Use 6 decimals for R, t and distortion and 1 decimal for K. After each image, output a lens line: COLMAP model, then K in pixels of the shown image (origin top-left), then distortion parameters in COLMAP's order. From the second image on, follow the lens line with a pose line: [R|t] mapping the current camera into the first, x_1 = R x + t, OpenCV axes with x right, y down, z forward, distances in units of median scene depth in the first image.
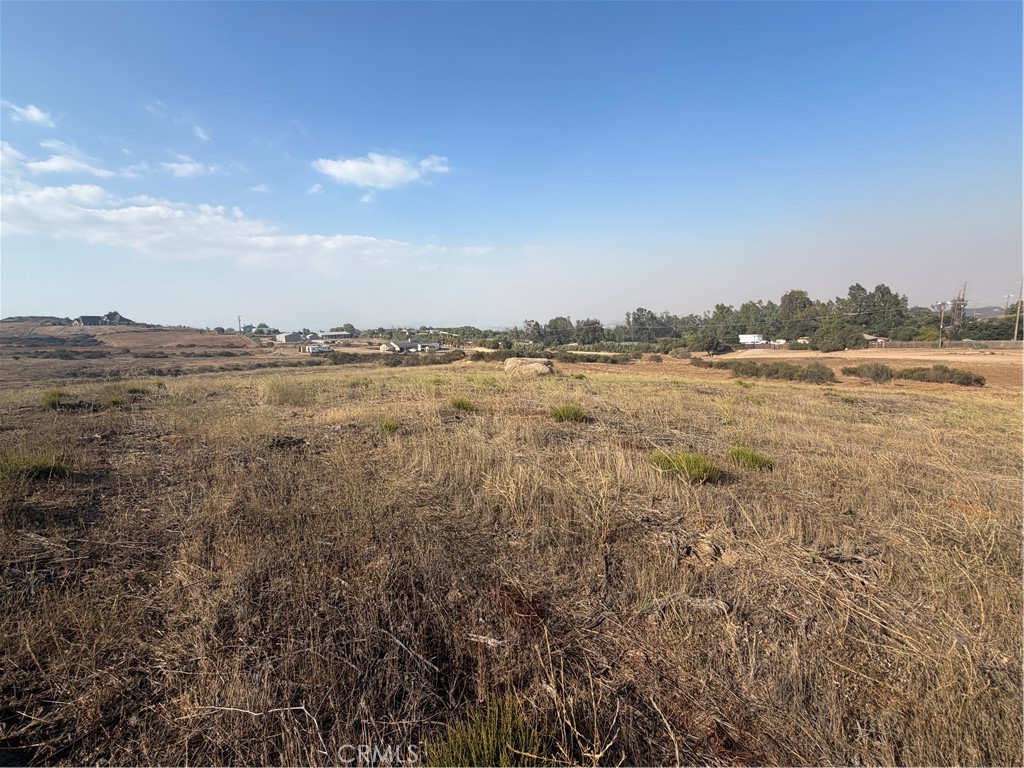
lens RADIAL K [[430.3, 0, 512.4], [0, 430.3, 387.2], [0, 0, 1]] dist [-0.000190, 0.000269]
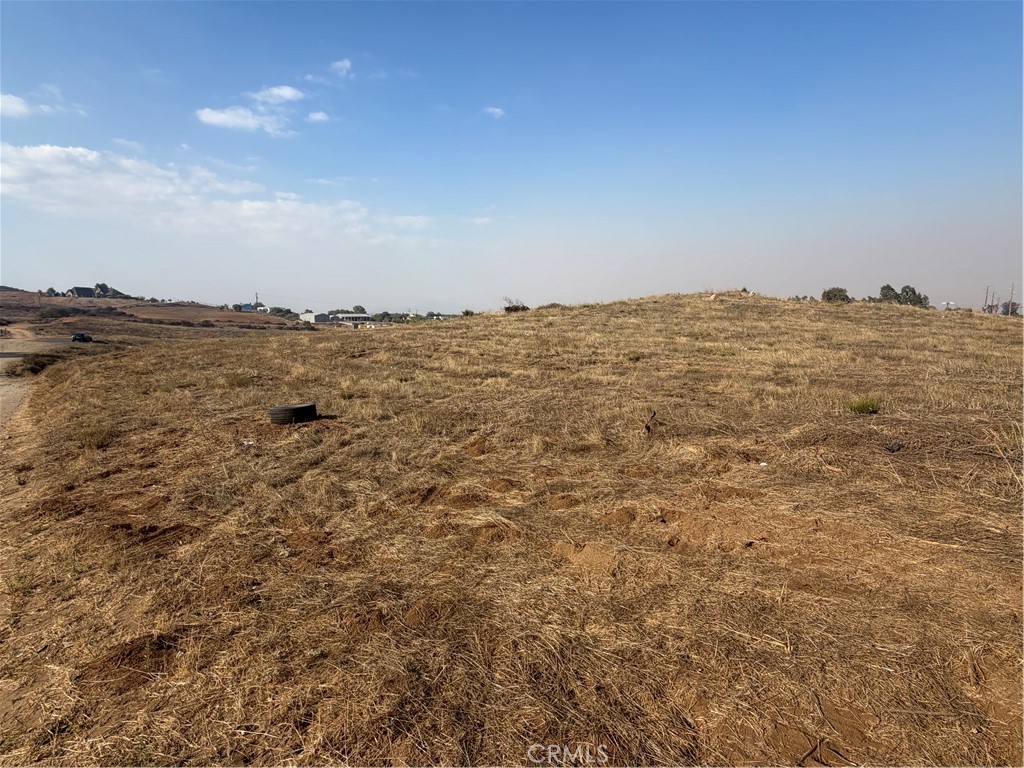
lens RADIAL K [[525.8, 0, 510.6], [0, 525.8, 382.8], [0, 0, 1]] dist [0.001446, -0.000055]
pose [[0.995158, 0.019957, 0.096238, -0.500198], [-0.017978, 0.999610, -0.021383, 0.104848], [-0.096628, 0.019549, 0.995129, -0.440349]]
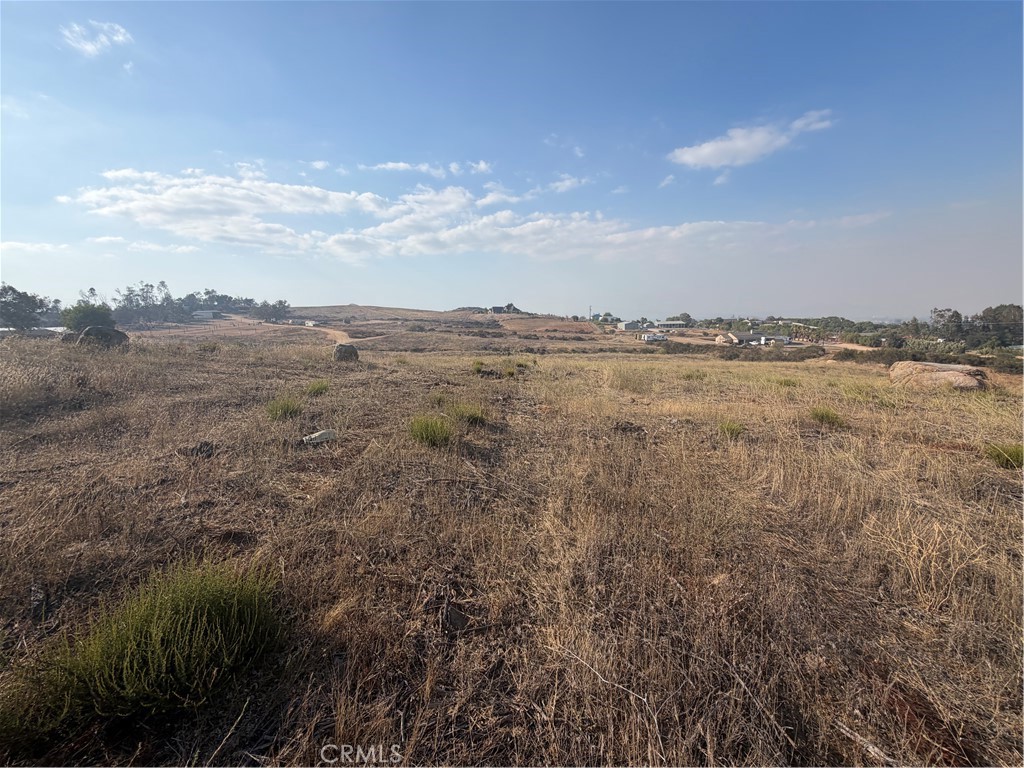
lens RADIAL K [[430.3, 0, 510.8], [0, 430.3, 383.2], [0, 0, 1]] dist [-0.000190, 0.000269]
pose [[0.742340, 0.112542, -0.660504, -0.023183], [-0.101115, 0.993320, 0.055607, -0.006185], [0.662350, 0.025507, 0.748761, -0.000890]]
